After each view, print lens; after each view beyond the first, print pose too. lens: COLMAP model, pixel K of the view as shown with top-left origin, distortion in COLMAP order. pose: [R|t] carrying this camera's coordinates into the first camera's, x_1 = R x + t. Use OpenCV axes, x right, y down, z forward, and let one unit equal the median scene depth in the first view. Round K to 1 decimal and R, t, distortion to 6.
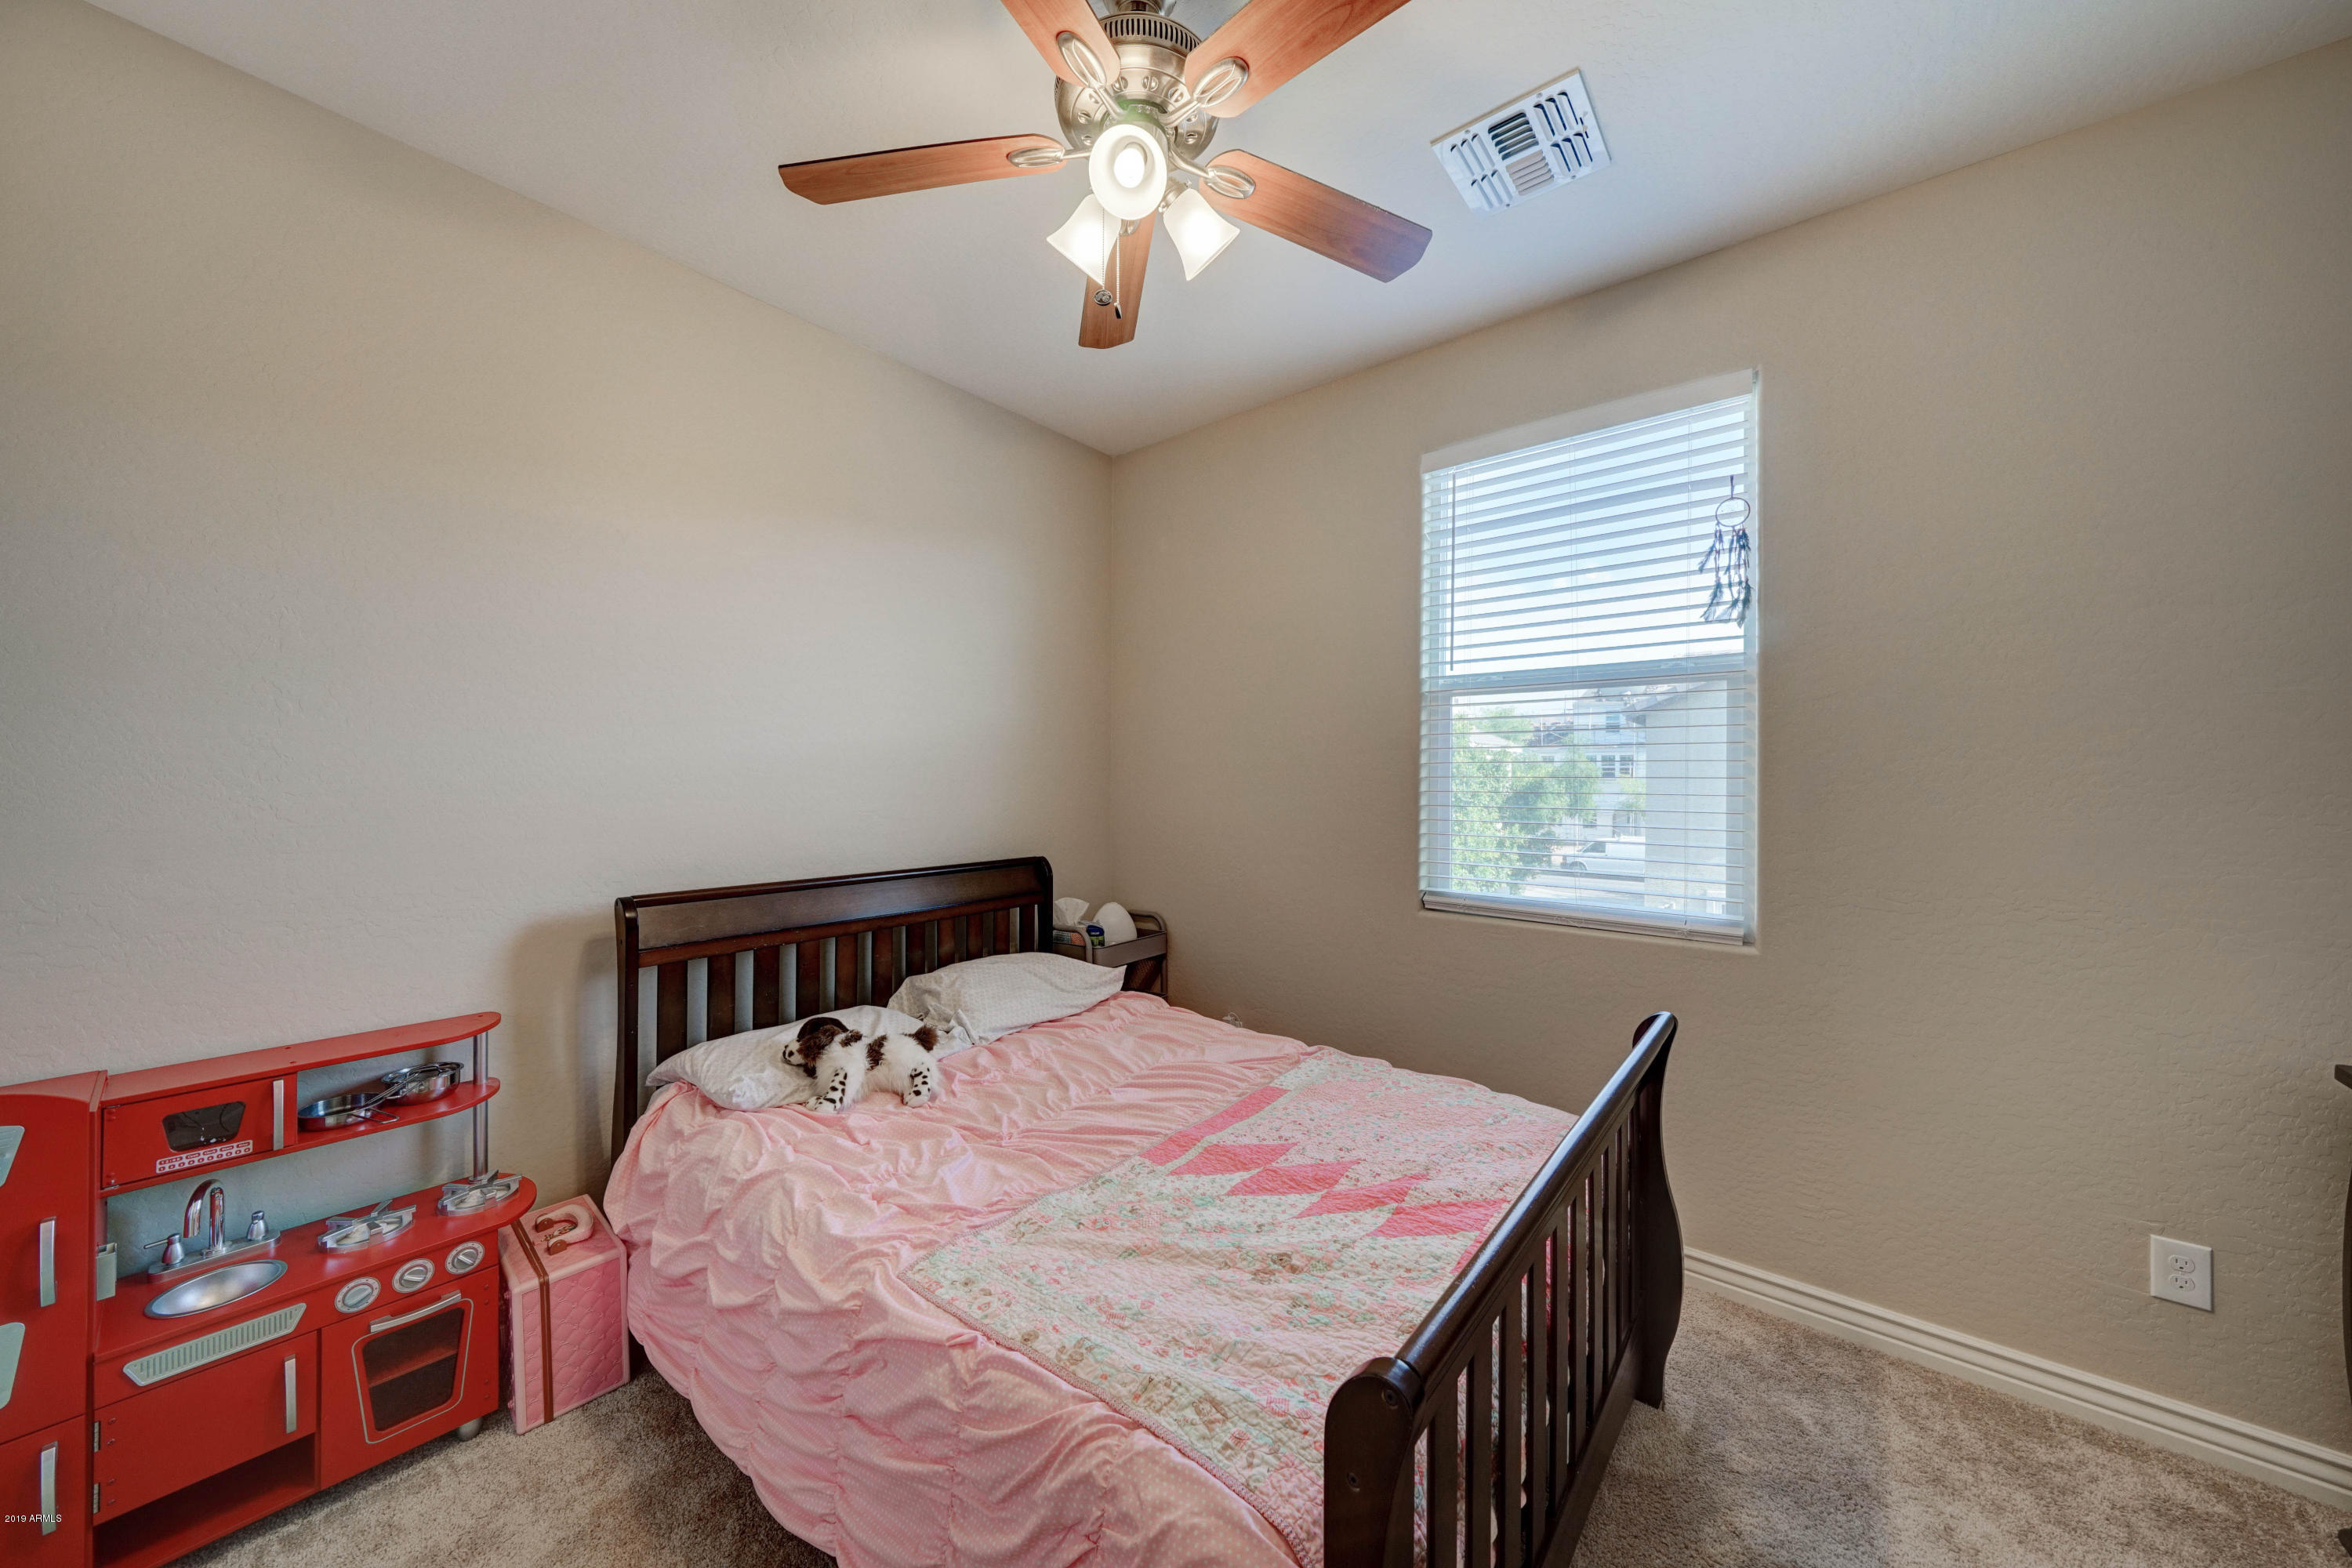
lens RADIAL K [[831.3, 0, 1154.4], [0, 831.3, 777.5], [0, 0, 1]] dist [-0.000112, -0.000006]
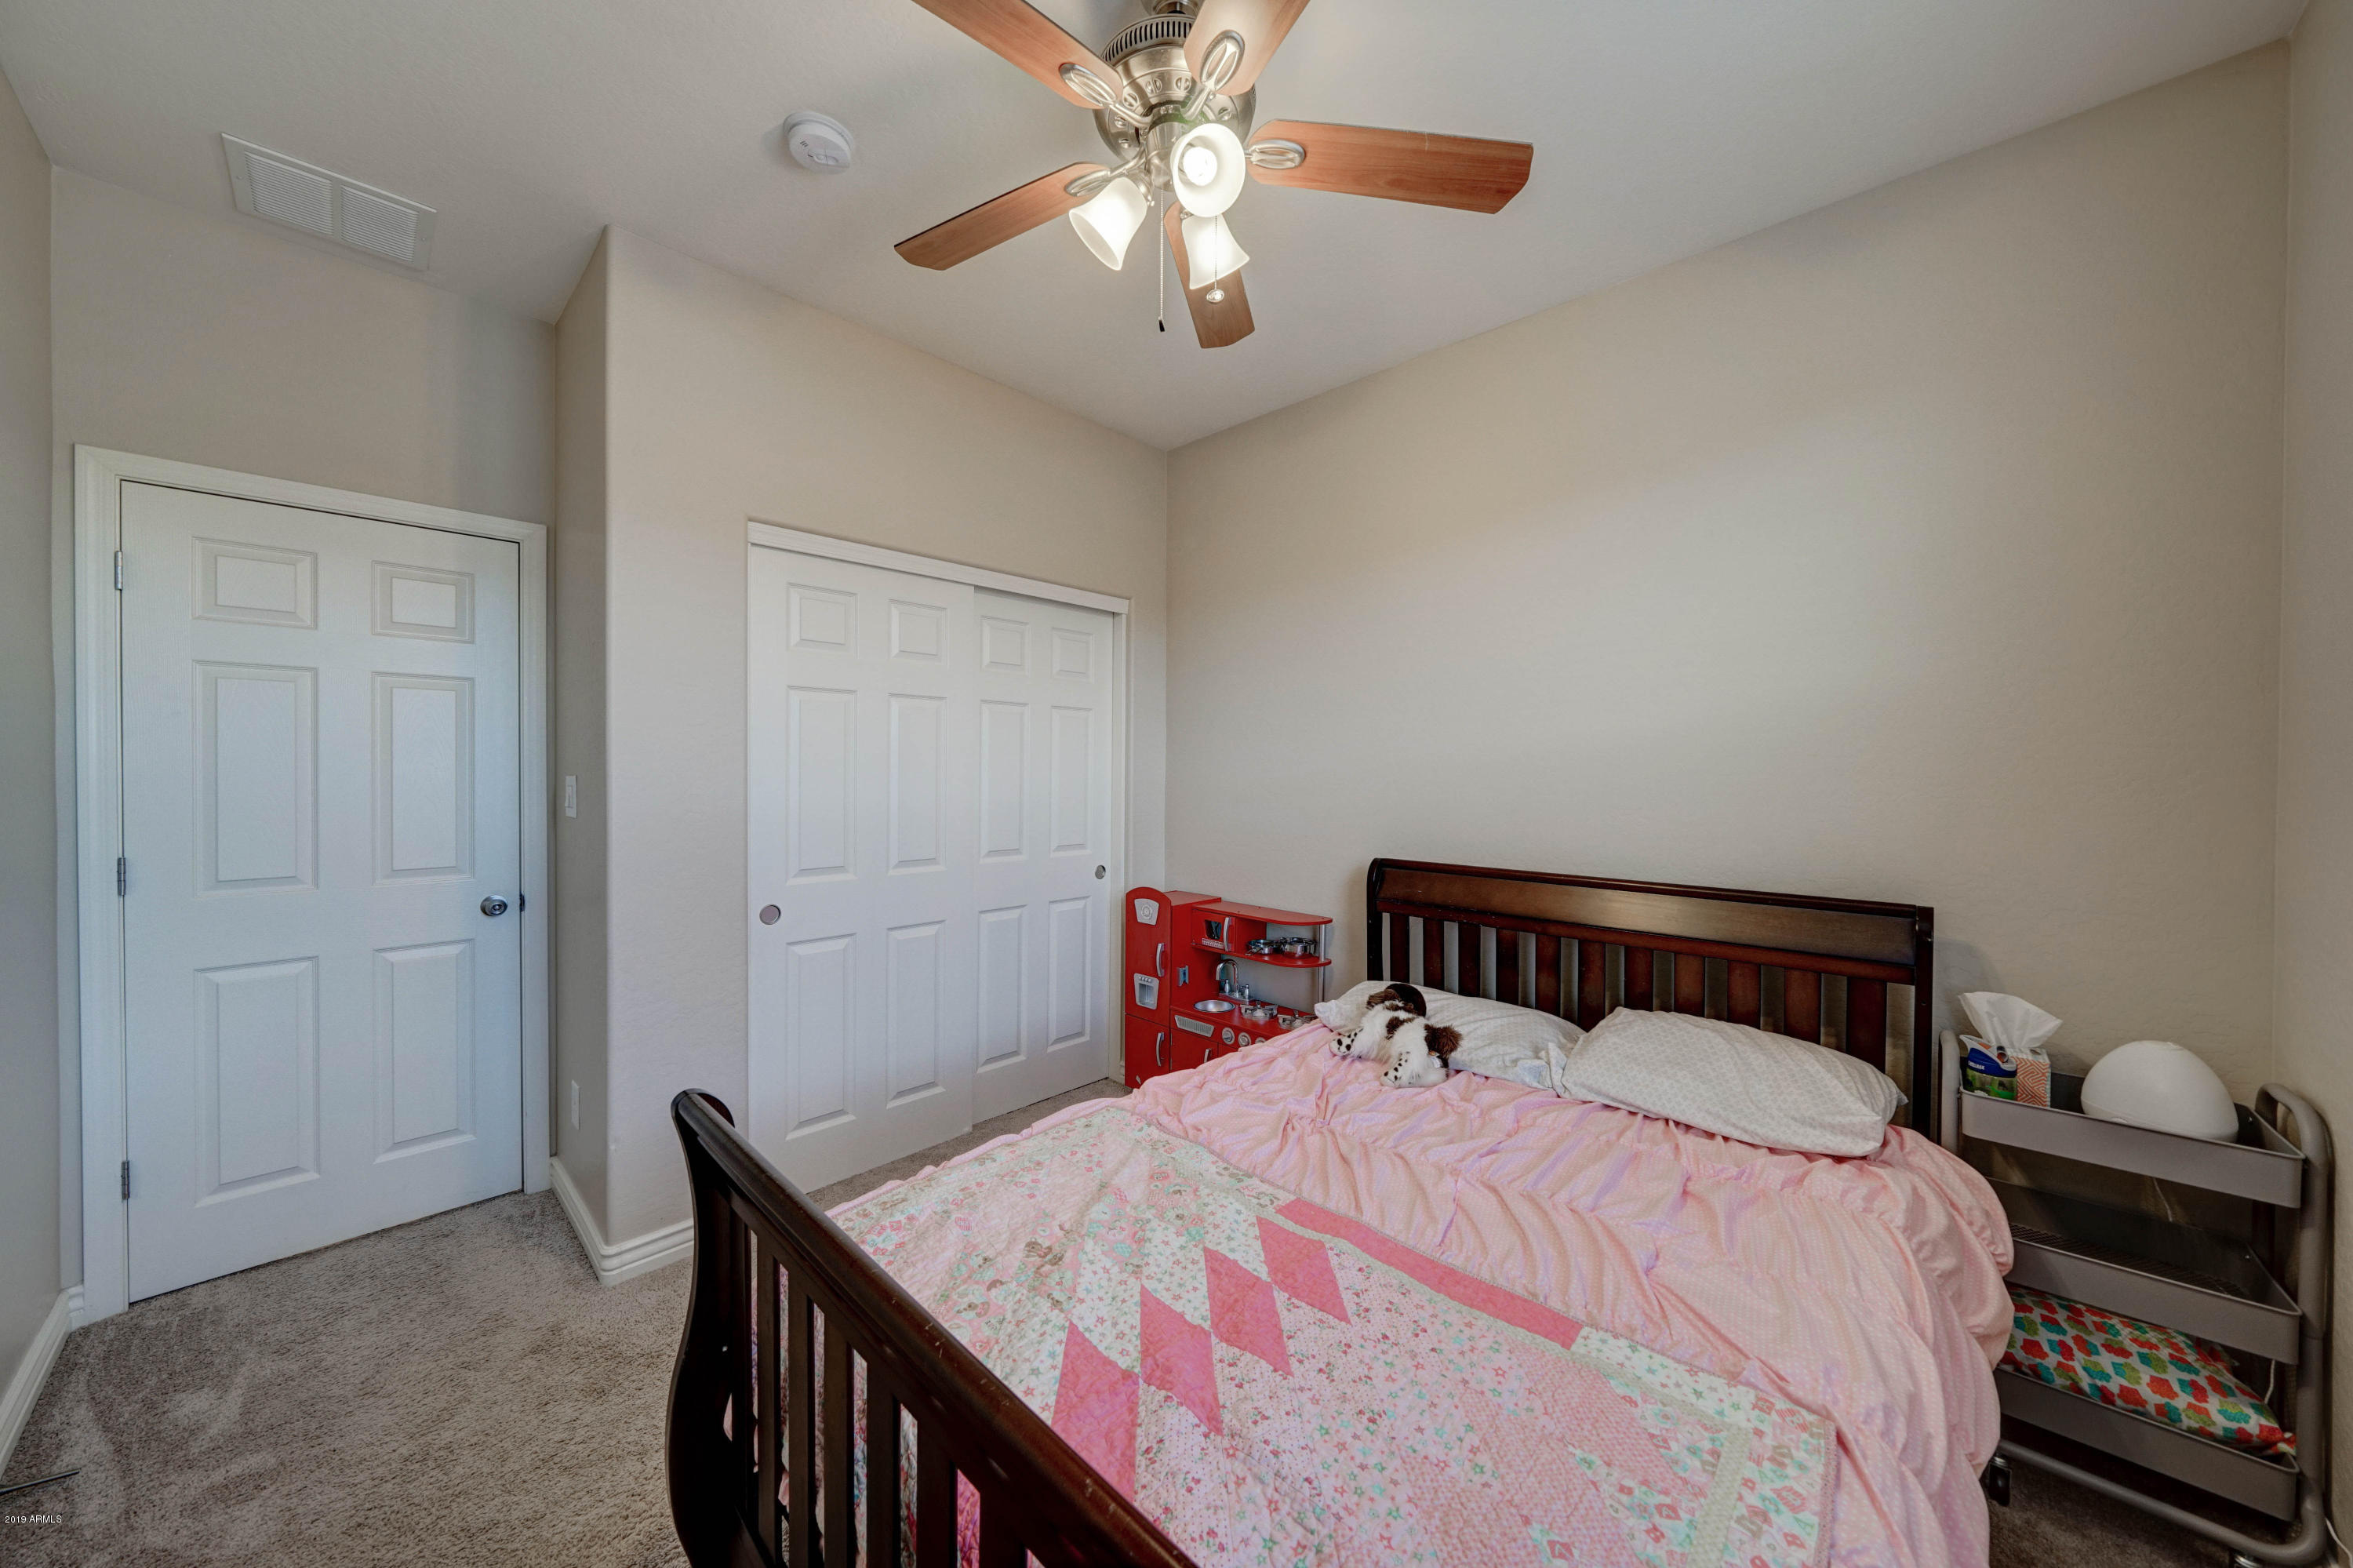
lens RADIAL K [[801.4, 0, 1185.1], [0, 801.4, 775.4], [0, 0, 1]] dist [-0.006001, 0.000013]
pose [[-0.063267, 0.014539, -0.997891, 0.823235], [-0.006385, 0.999868, 0.014973, -0.004379], [0.997976, 0.007319, -0.063166, 0.926284]]
